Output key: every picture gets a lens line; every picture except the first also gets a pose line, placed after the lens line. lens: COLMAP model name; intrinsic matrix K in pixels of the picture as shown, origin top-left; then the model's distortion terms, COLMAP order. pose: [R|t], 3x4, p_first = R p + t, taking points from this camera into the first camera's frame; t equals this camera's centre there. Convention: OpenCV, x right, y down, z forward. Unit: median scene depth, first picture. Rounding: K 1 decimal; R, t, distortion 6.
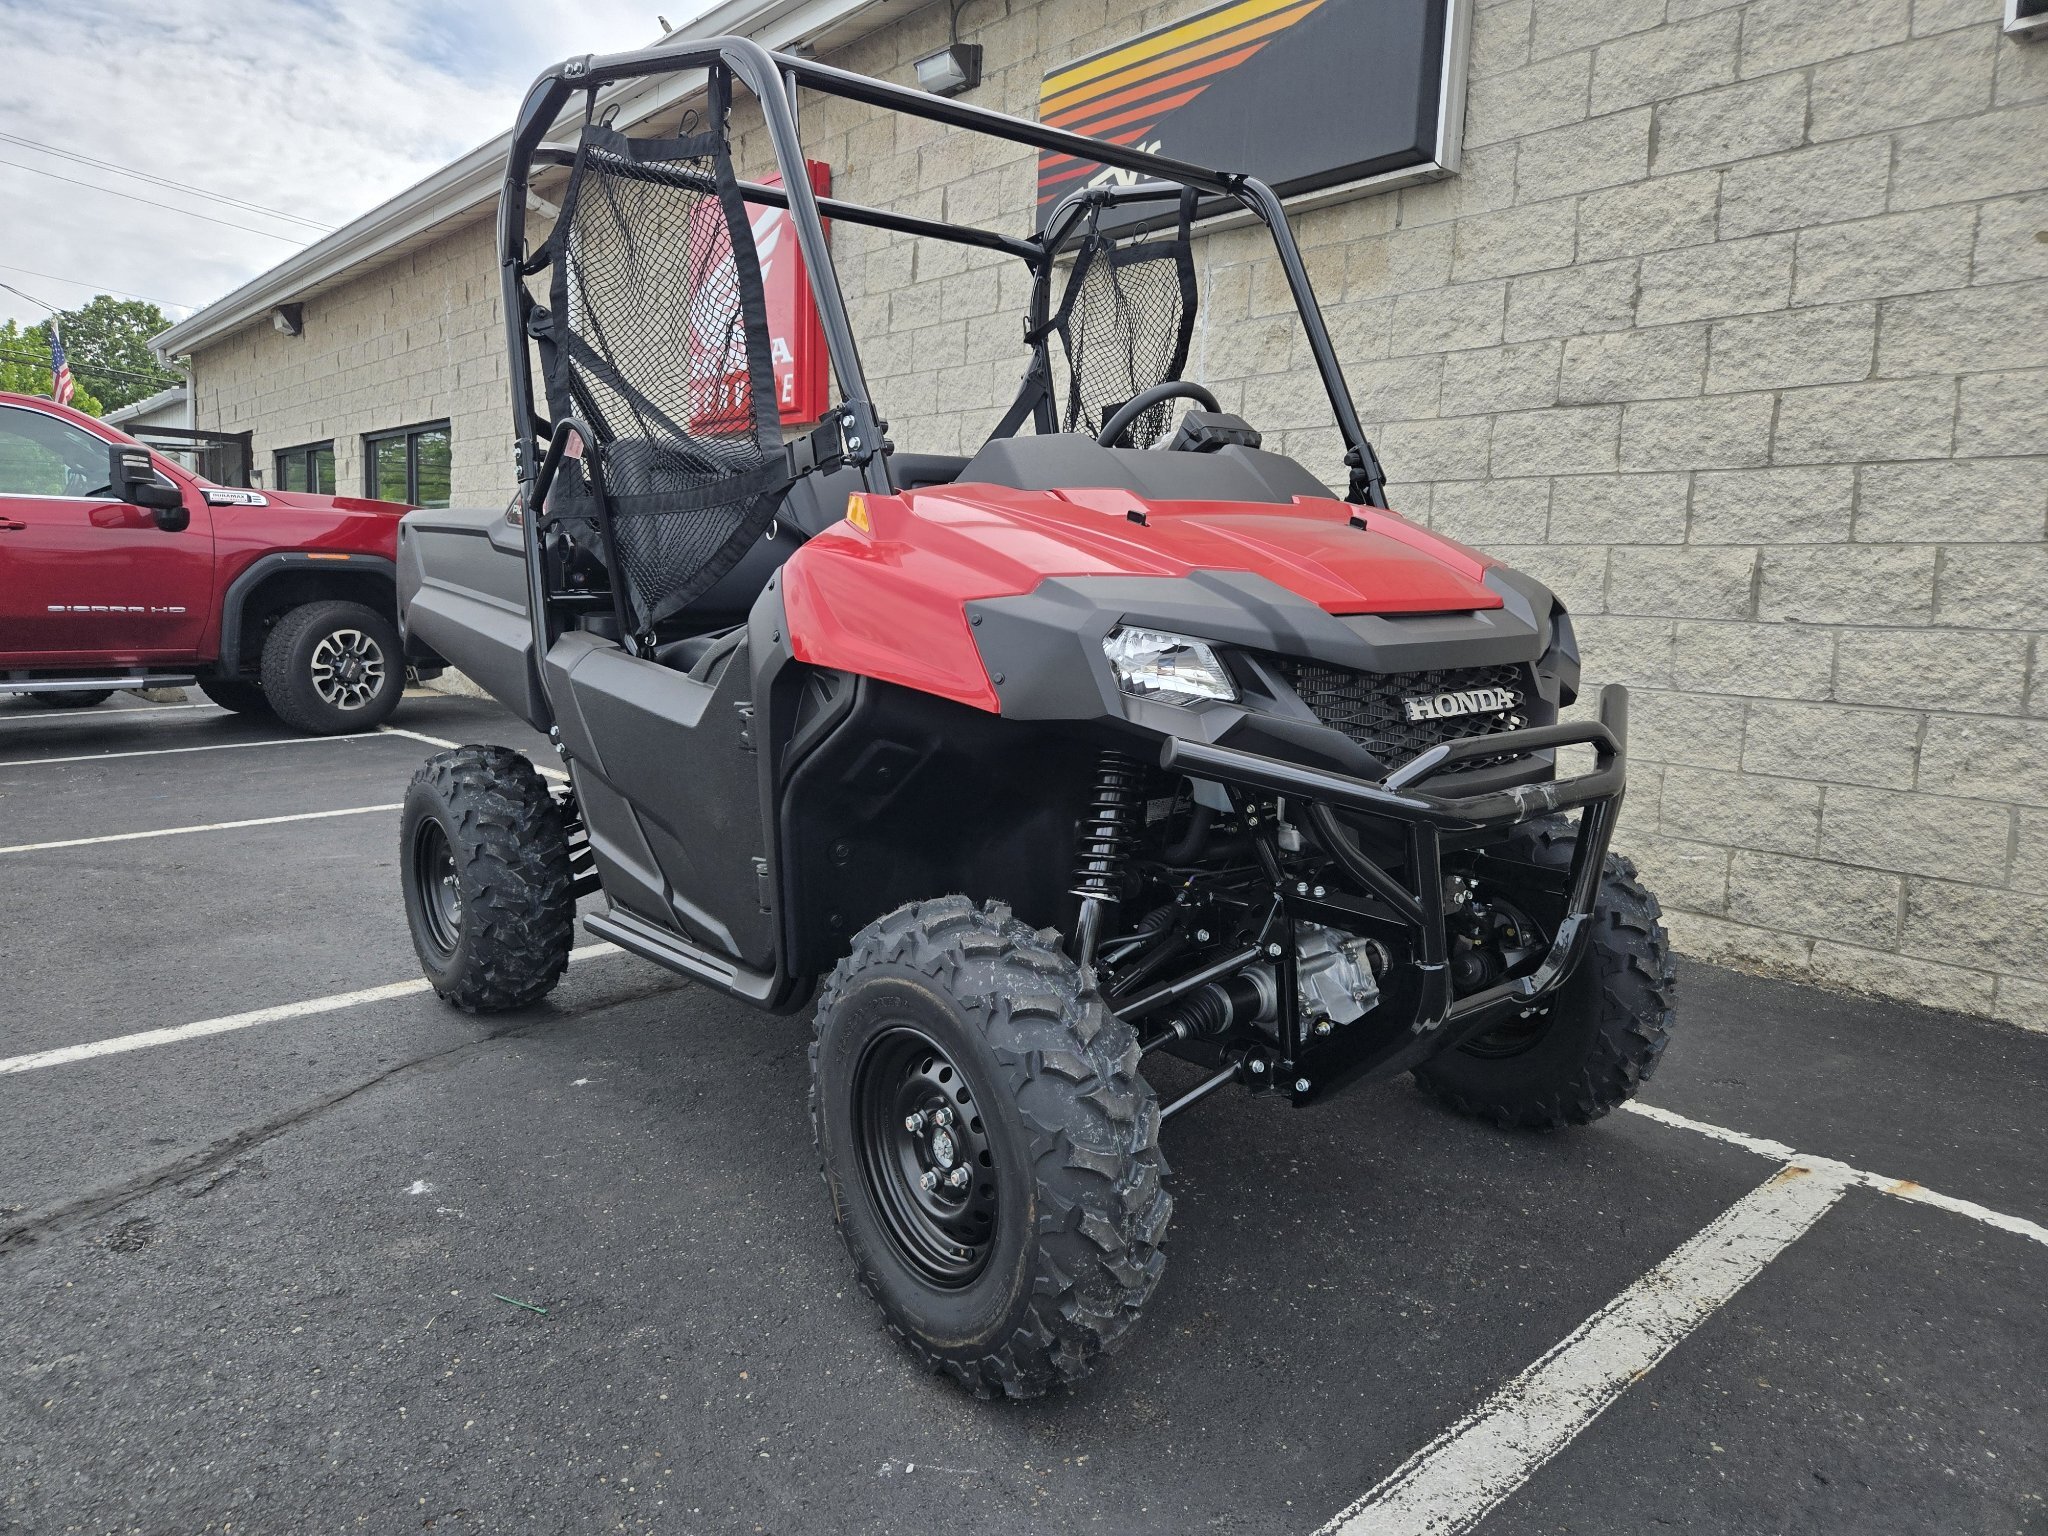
lens RADIAL K [[1365.7, 0, 1027.9], [0, 1365.7, 764.2], [0, 0, 1]] dist [0.039972, -0.027375]
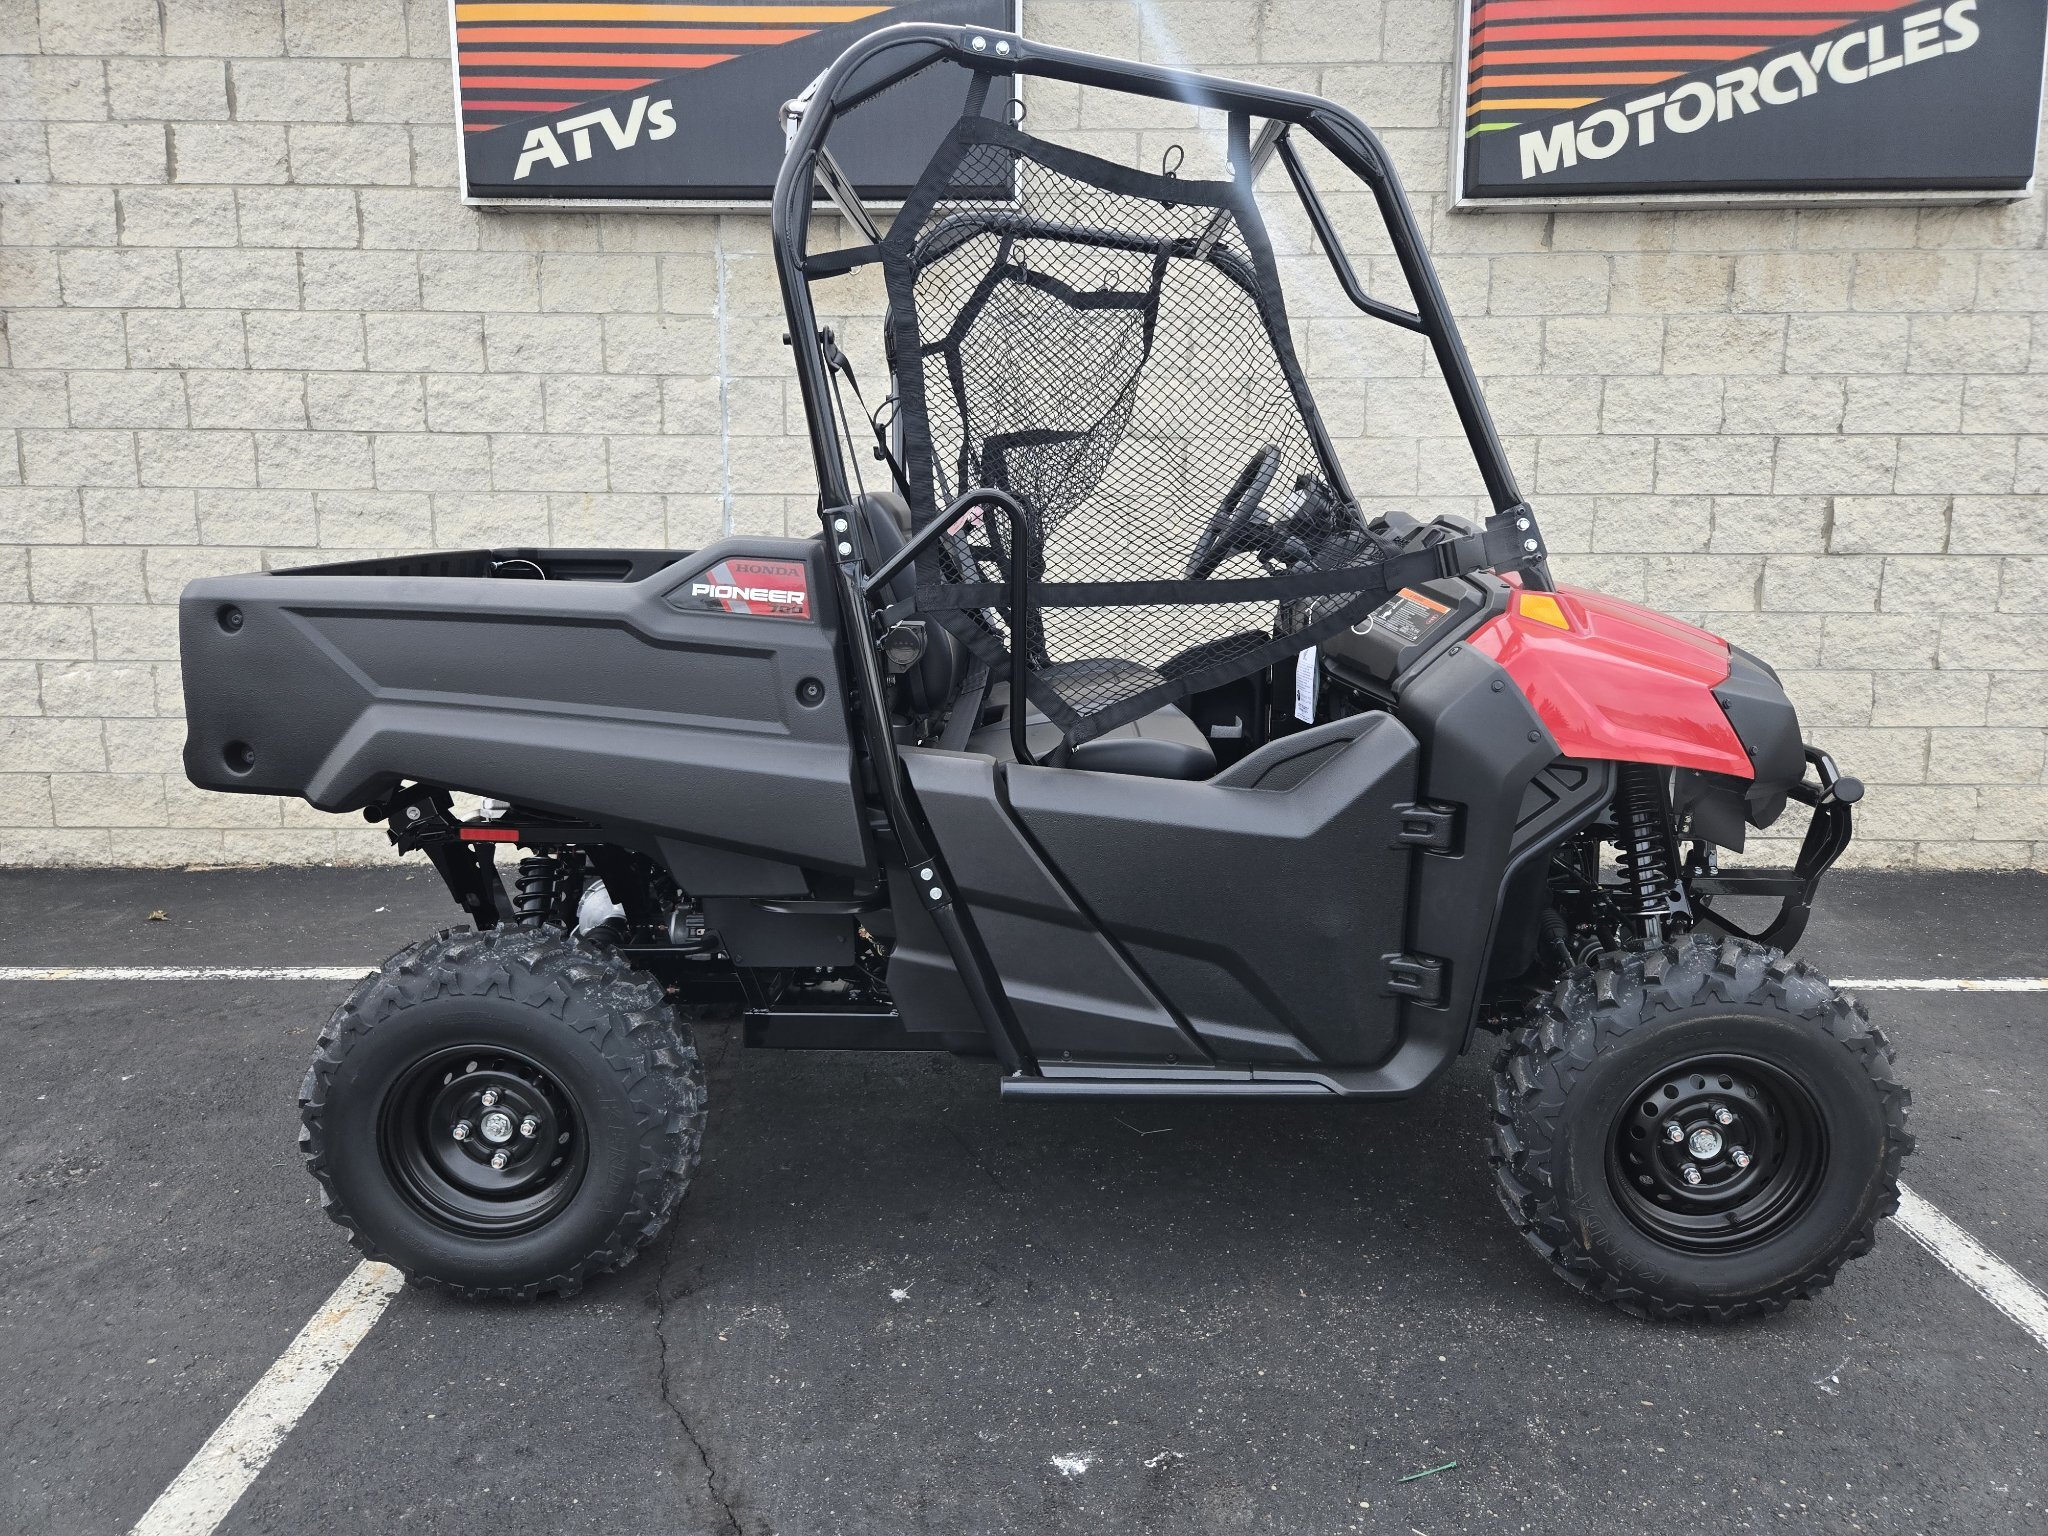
lens RADIAL K [[1365.7, 0, 1029.6], [0, 1365.7, 777.2], [0, 0, 1]] dist [0.039972, -0.027375]
pose [[0.663409, -0.151971, 0.732662, -0.673454], [0.112078, 0.988294, 0.103510, -0.119193], [-0.739815, 0.013445, 0.672676, 0.323187]]
